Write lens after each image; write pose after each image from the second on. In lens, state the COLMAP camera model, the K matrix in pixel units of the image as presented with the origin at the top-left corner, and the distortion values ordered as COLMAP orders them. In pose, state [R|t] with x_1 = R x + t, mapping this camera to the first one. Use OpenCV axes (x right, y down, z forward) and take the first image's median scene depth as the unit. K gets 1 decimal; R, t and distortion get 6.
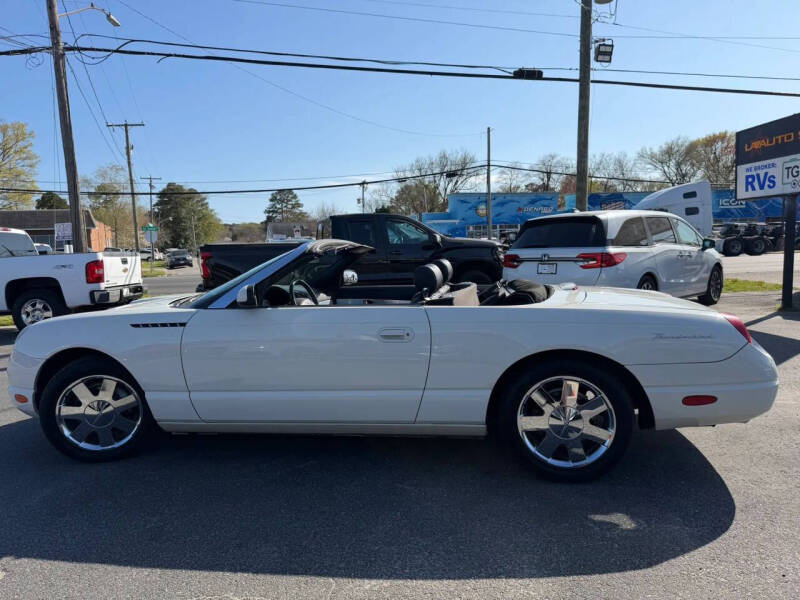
lens RADIAL K [[585.8, 0, 399.6], [0, 585.8, 305.5], [0, 0, 1]] dist [0.013173, -0.031461]
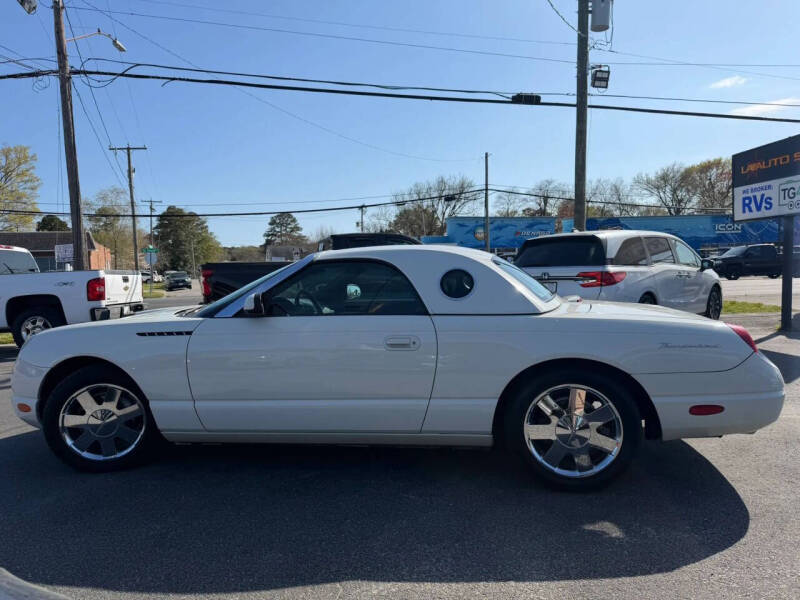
lens RADIAL K [[585.8, 0, 397.8], [0, 585.8, 304.2], [0, 0, 1]] dist [0.013173, -0.031461]
pose [[0.999992, 0.003989, 0.000882, -0.004210], [-0.003947, 0.999063, -0.043106, 0.008155], [-0.001053, 0.043102, 0.999070, -0.001497]]
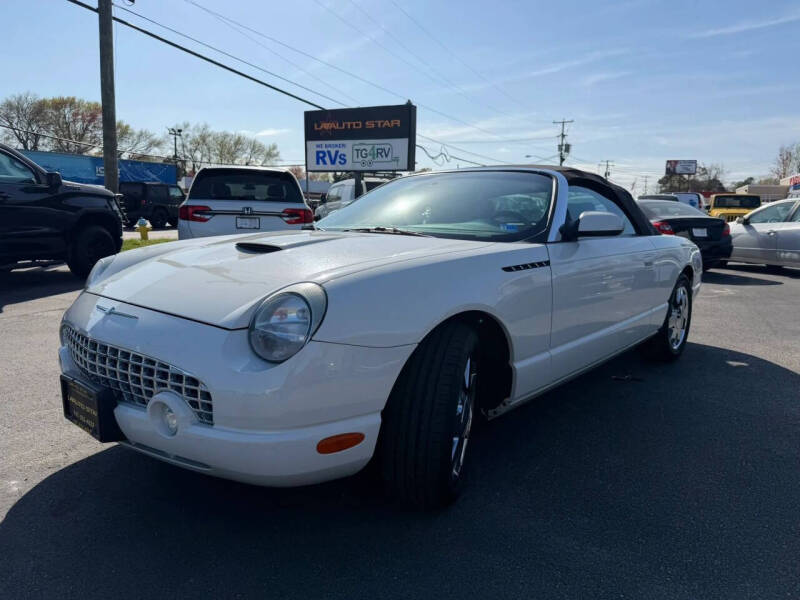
lens RADIAL K [[585.8, 0, 397.8], [0, 585.8, 302.3], [0, 0, 1]] dist [0.013173, -0.031461]
pose [[0.516889, -0.081874, 0.852128, -0.360339], [0.041681, 0.996642, 0.070476, 0.006436], [-0.855037, -0.000910, 0.518567, 0.247617]]
